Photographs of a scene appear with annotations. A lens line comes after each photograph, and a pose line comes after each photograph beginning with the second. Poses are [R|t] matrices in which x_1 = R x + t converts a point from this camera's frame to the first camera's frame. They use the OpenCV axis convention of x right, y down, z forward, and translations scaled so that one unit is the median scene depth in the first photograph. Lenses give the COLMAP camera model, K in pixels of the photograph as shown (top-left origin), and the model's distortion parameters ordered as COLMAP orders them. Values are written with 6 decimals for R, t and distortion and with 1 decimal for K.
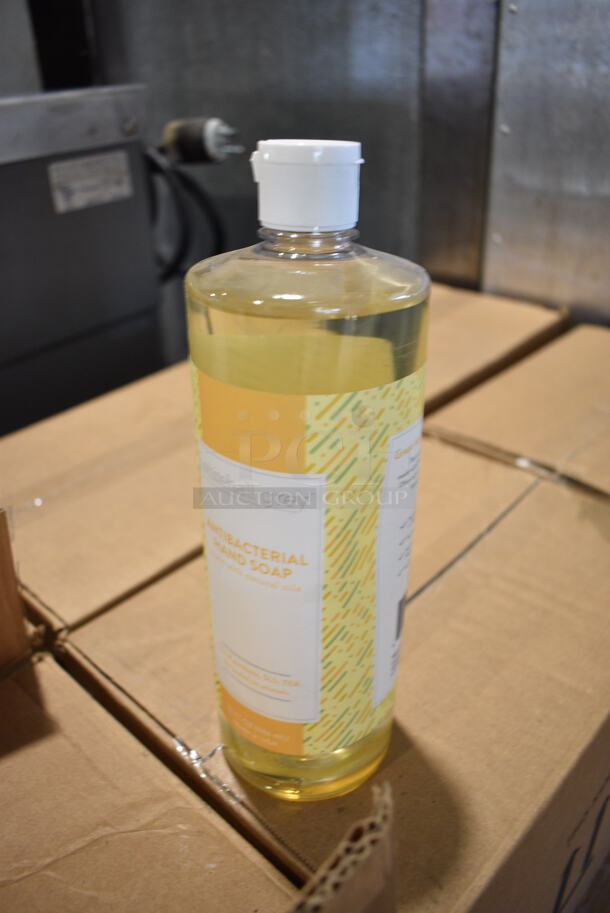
lens RADIAL K [[692.9, 0, 305.0], [0, 692.9, 456.5], [0, 0, 1]] dist [-0.080422, 0.004490]
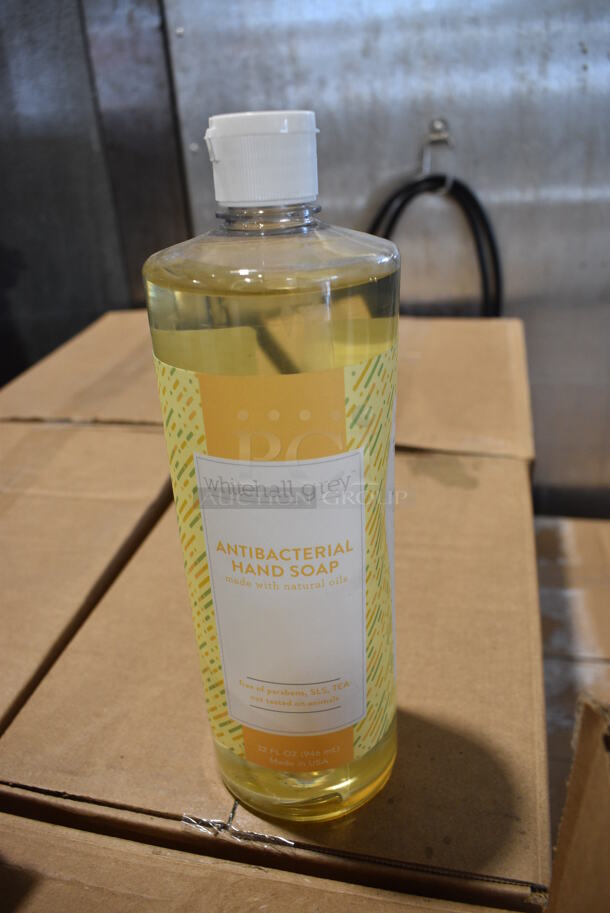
lens RADIAL K [[692.9, 0, 305.0], [0, 692.9, 456.5], [0, 0, 1]] dist [-0.080422, 0.004490]
pose [[0.869818, -0.253910, 0.423020, -0.401725], [0.275142, 0.961337, 0.011274, 0.004320], [-0.409528, 0.106584, 0.906050, 0.142567]]
